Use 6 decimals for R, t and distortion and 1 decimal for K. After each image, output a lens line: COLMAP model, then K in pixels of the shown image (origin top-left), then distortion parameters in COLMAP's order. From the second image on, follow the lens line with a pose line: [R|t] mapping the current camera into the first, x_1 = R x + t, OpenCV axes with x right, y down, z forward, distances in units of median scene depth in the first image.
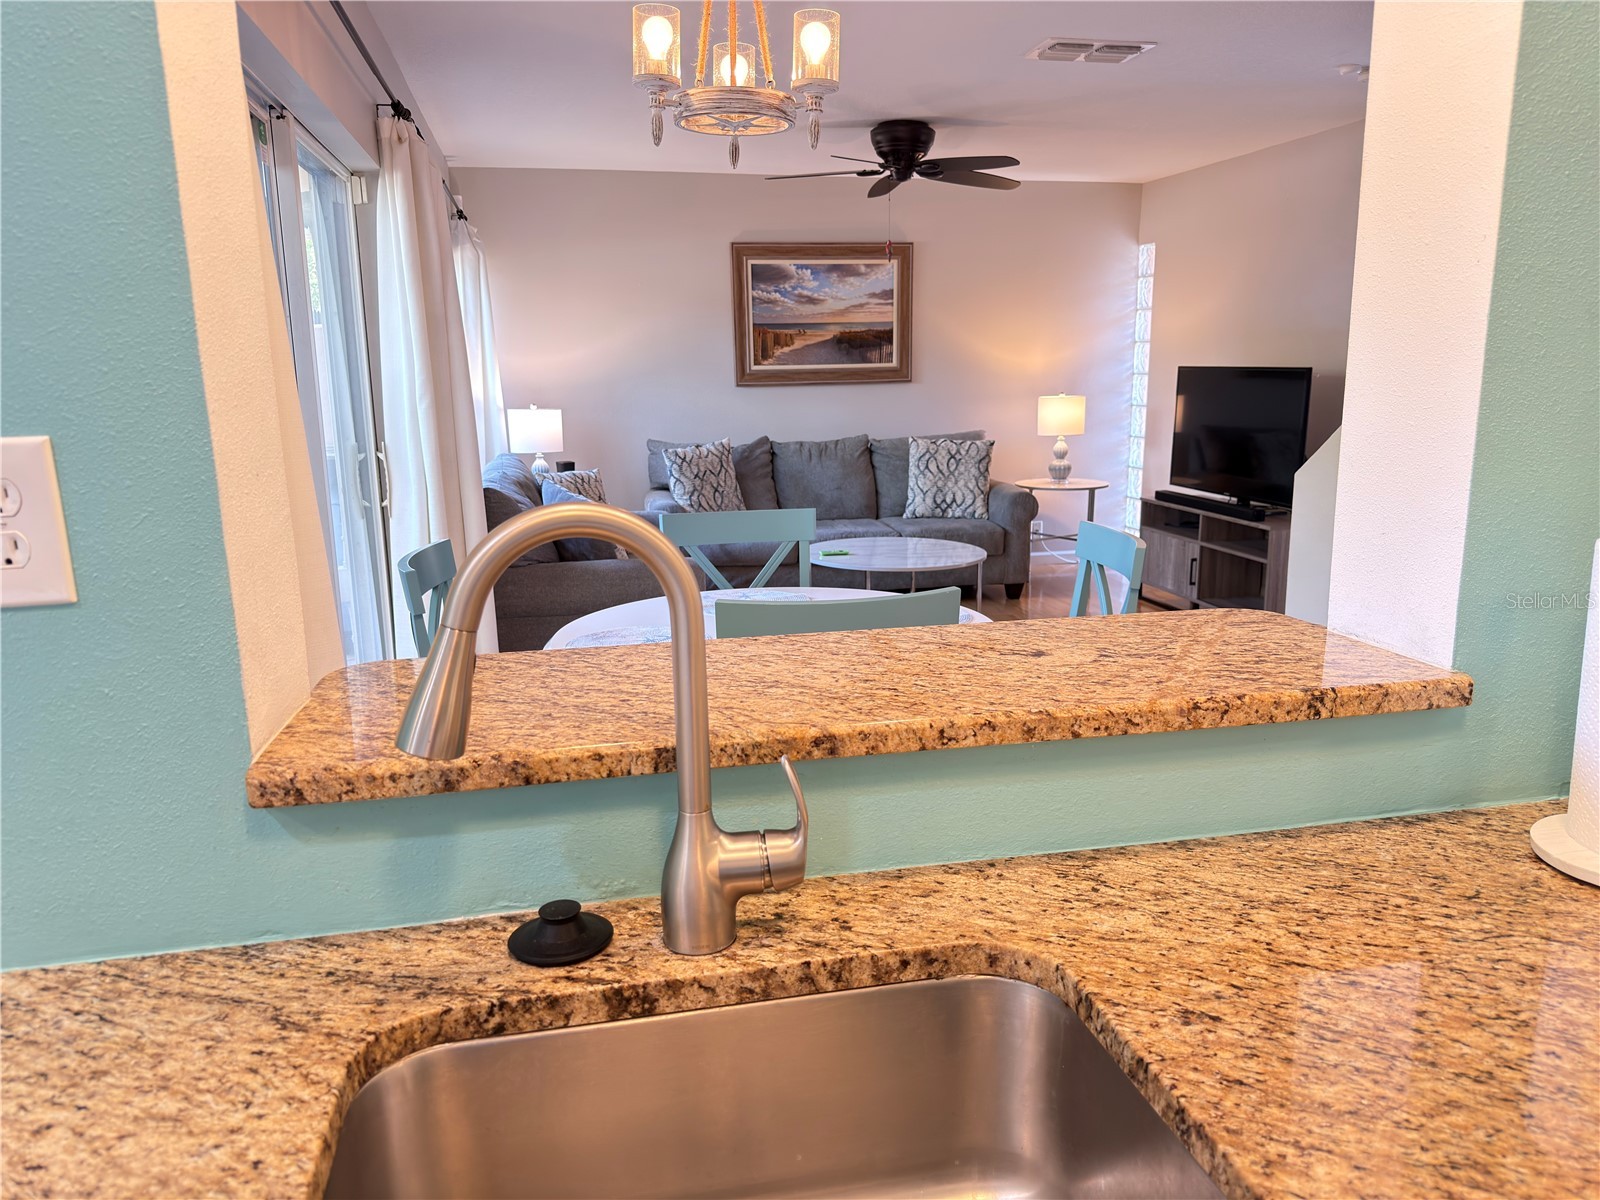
lens RADIAL K [[1115.2, 0, 805.2], [0, 1115.2, 602.9], [0, 0, 1]] dist [0.167645, -0.322251]
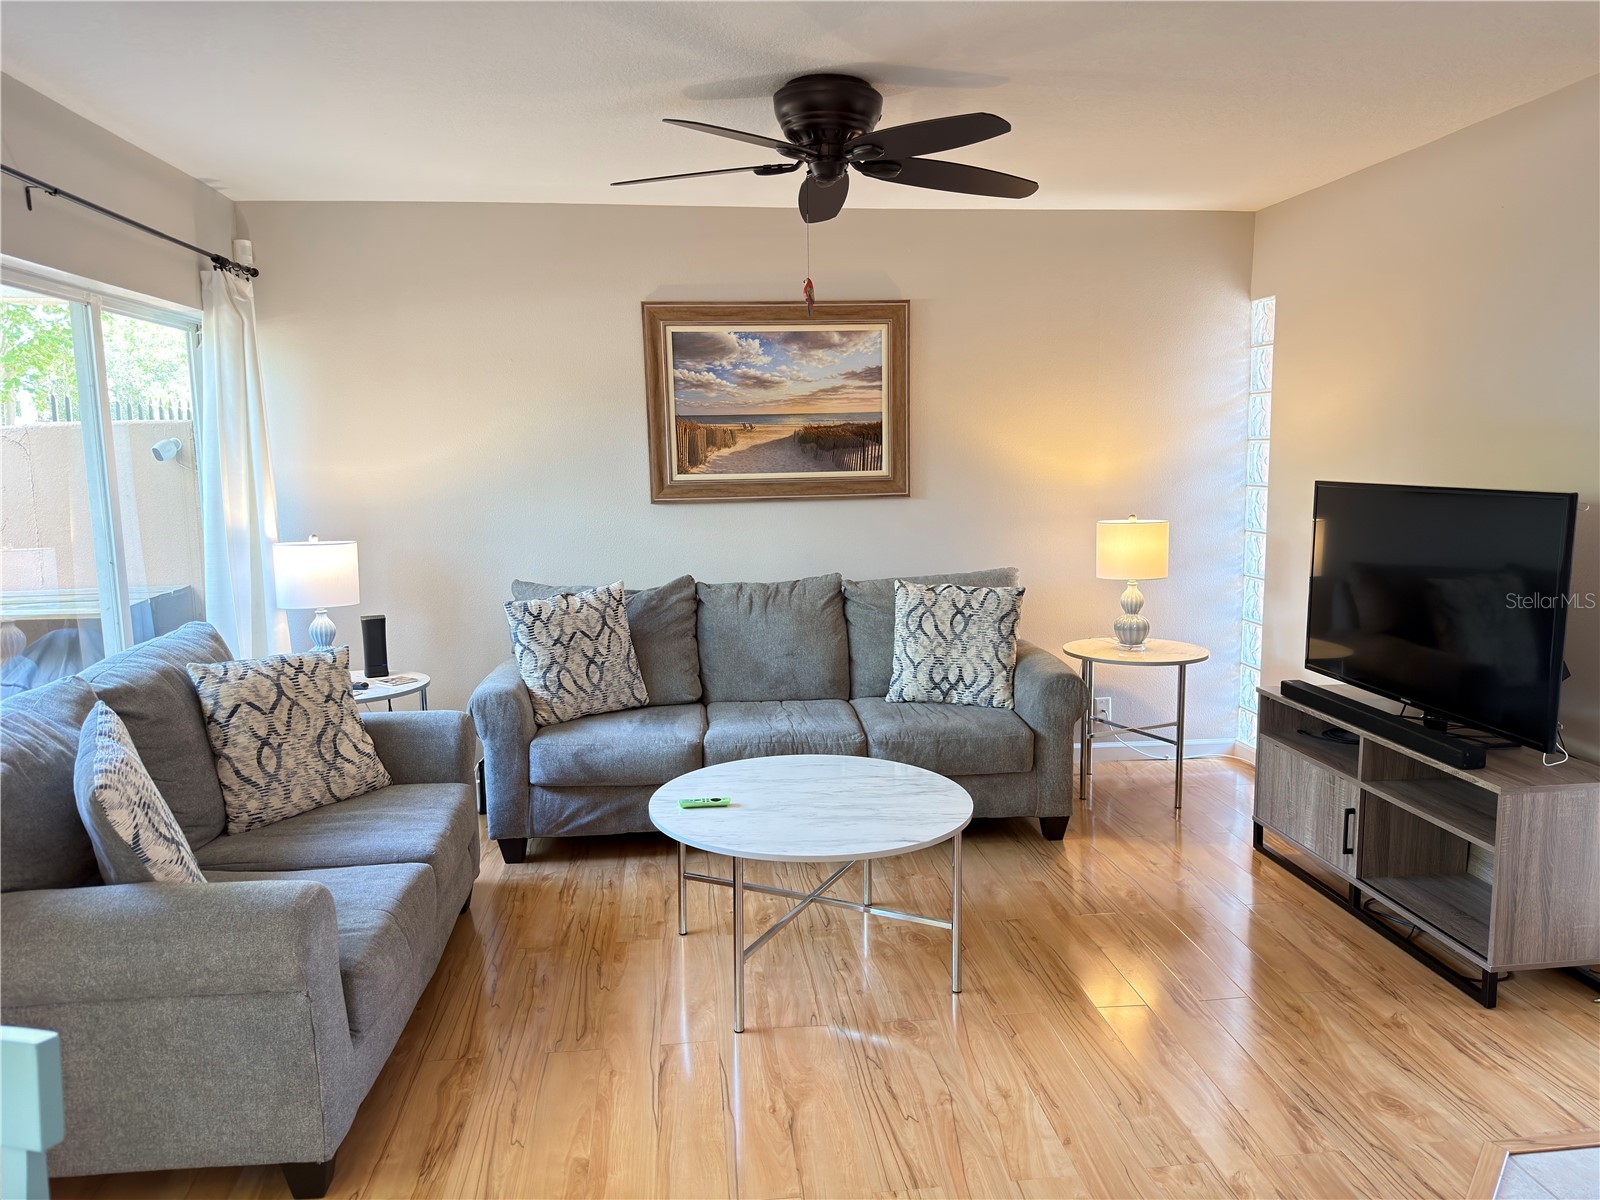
lens RADIAL K [[1115.2, 0, 805.2], [0, 1115.2, 602.9], [0, 0, 1]] dist [0.167645, -0.322251]
pose [[0.994761, 0.012098, -0.101511, 0.106053], [-0.019881, 0.996909, -0.076010, -0.082091], [0.100277, 0.077630, 0.991926, 0.331051]]
